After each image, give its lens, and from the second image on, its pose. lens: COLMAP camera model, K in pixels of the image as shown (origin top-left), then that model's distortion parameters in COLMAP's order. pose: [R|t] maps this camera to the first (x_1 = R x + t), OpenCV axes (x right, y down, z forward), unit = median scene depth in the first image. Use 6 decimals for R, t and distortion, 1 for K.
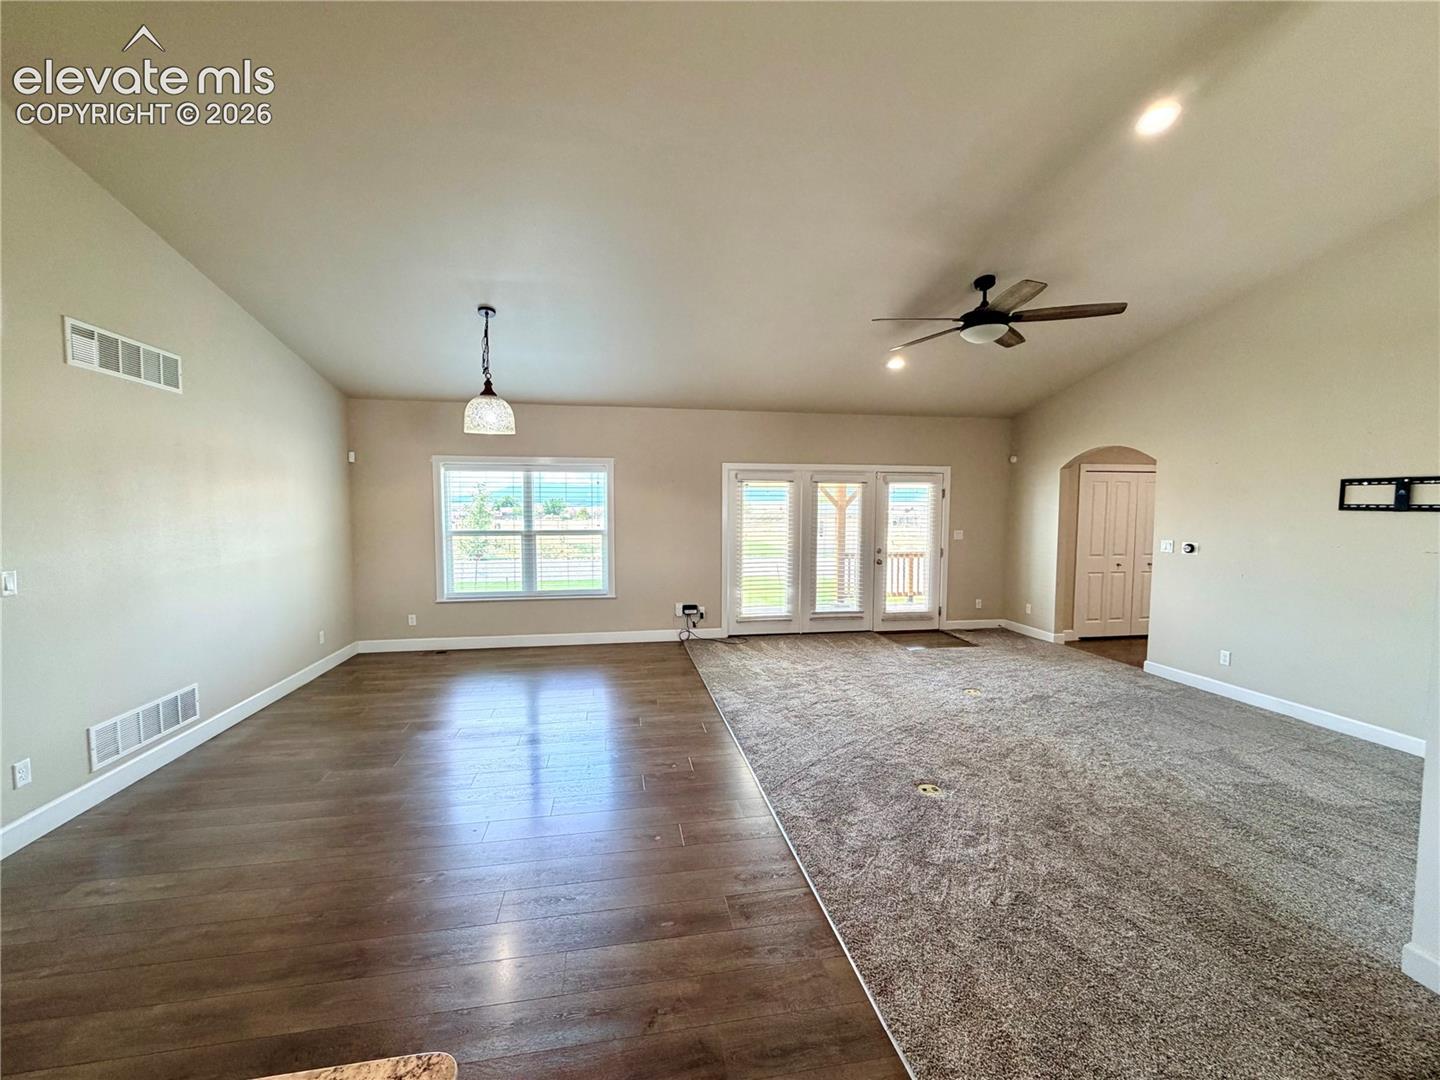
lens RADIAL K [[576.1, 0, 712.6], [0, 576.1, 542.2], [0, 0, 1]] dist [0.000042, 0.000267]
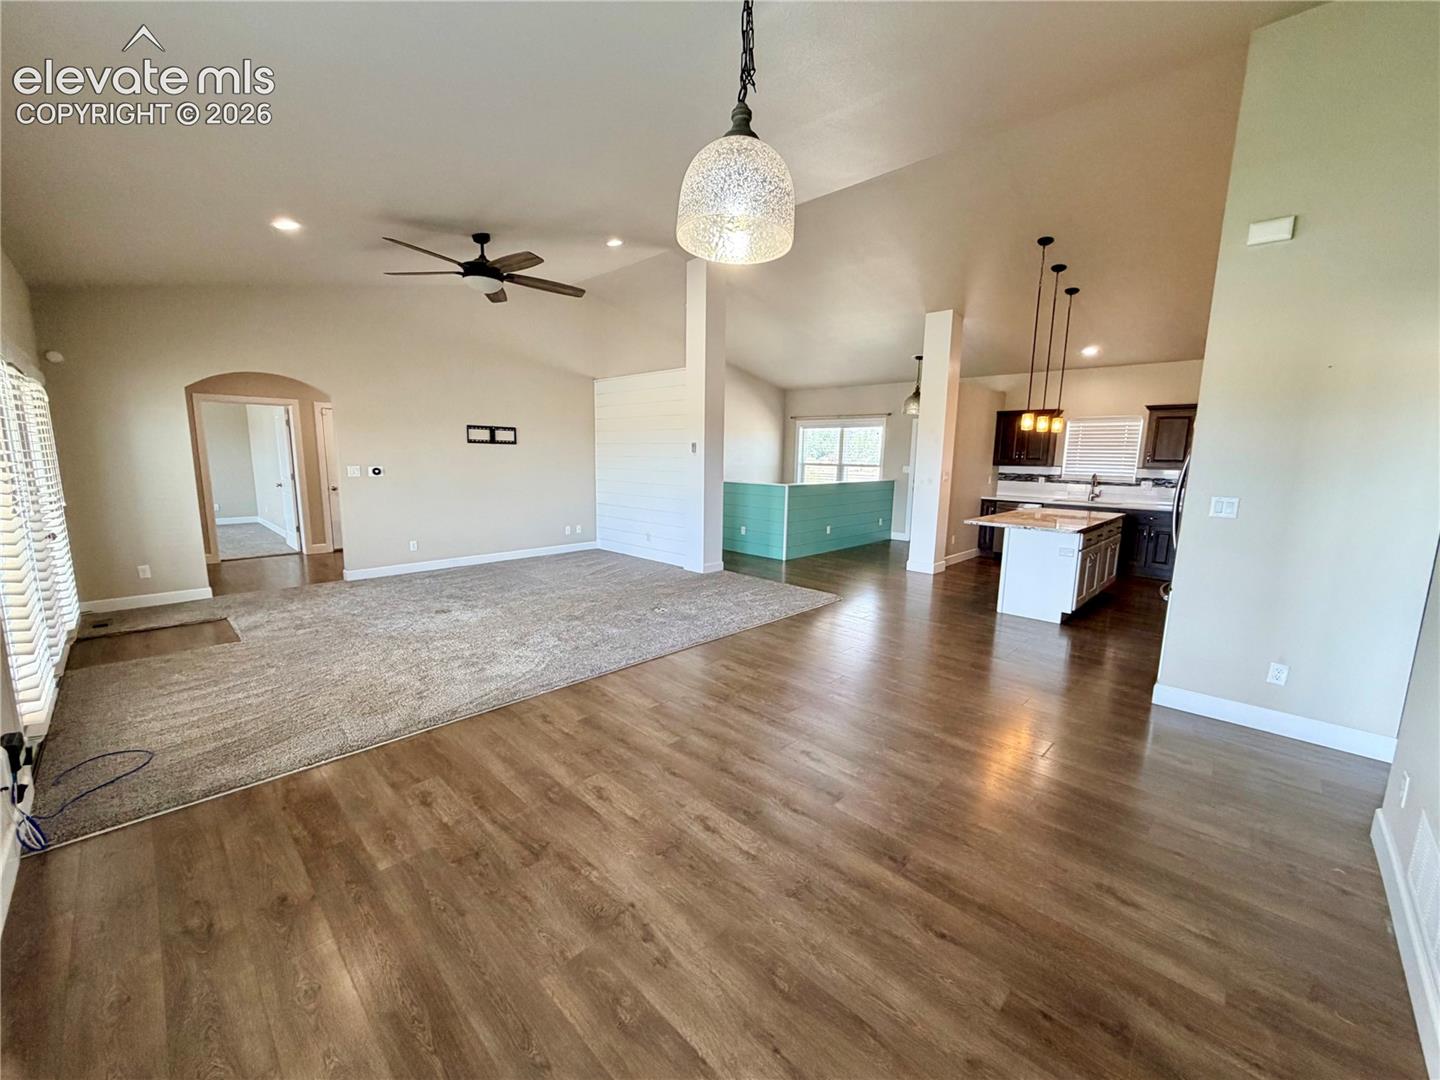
lens RADIAL K [[576.1, 0, 712.6], [0, 576.1, 542.2], [0, 0, 1]] dist [0.000042, 0.000267]
pose [[-0.580122, -0.135452, 0.803188, -0.844678], [0.034545, 0.981097, 0.190406, -0.068237], [-0.813797, 0.138205, -0.564477, 1.465837]]
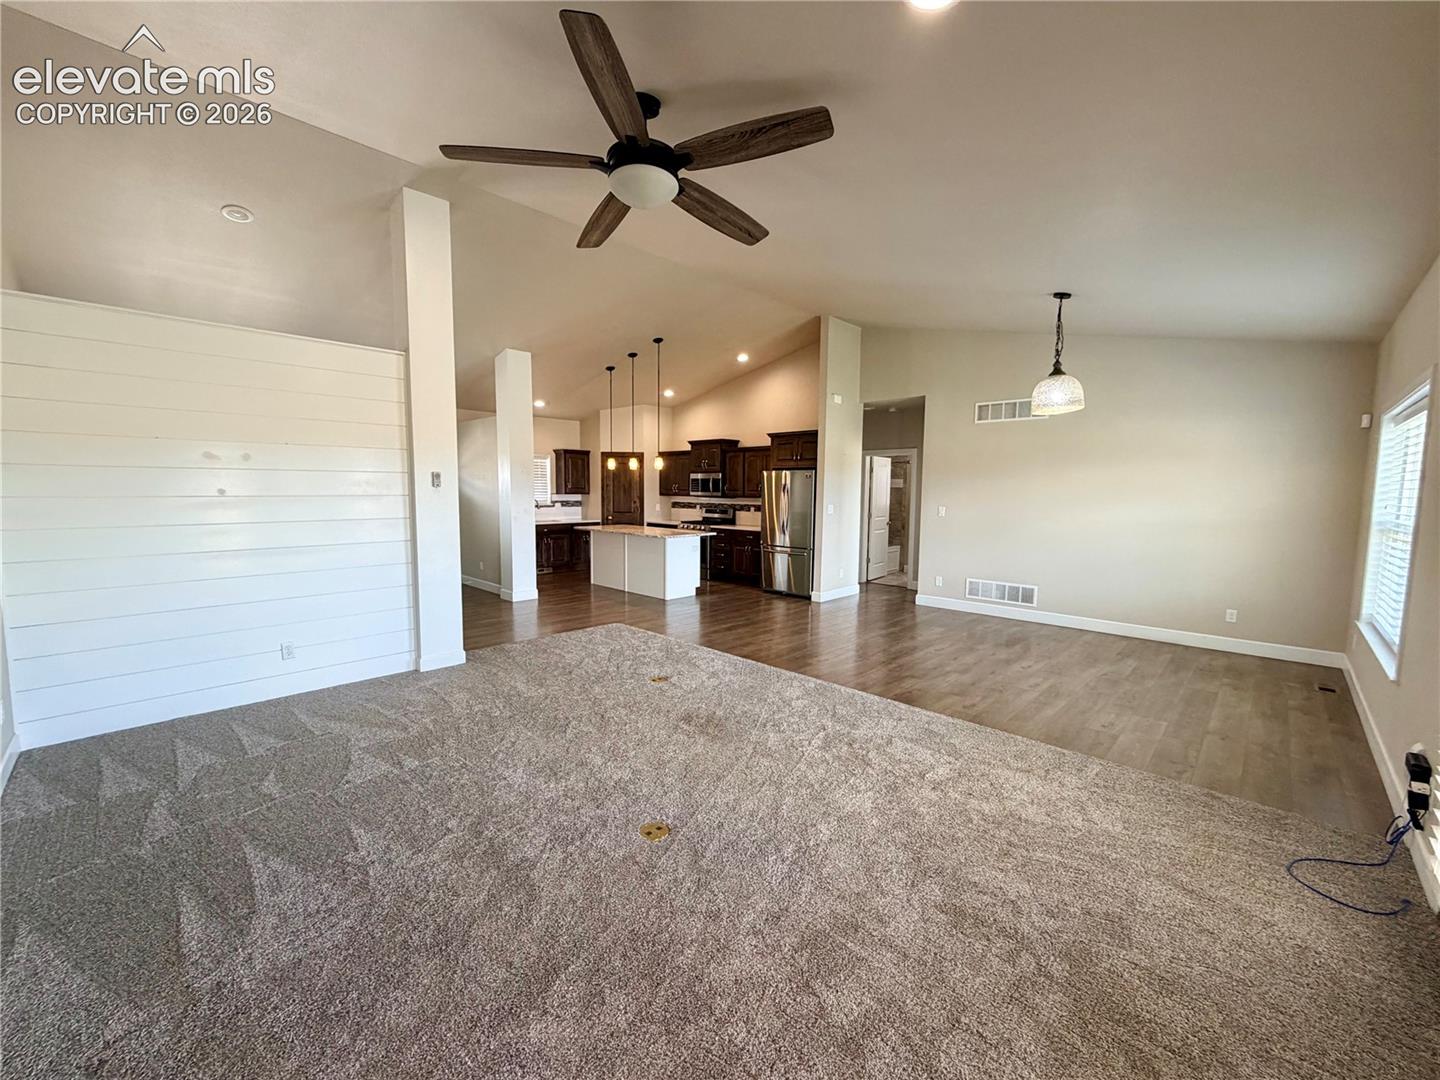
lens RADIAL K [[576.1, 0, 712.6], [0, 576.1, 542.2], [0, 0, 1]] dist [0.000042, 0.000267]
pose [[-0.811405, 0.046619, -0.582623, 0.863751], [-0.045411, 0.988773, 0.142359, -0.083957], [0.582718, 0.141968, -0.800178, 1.737964]]
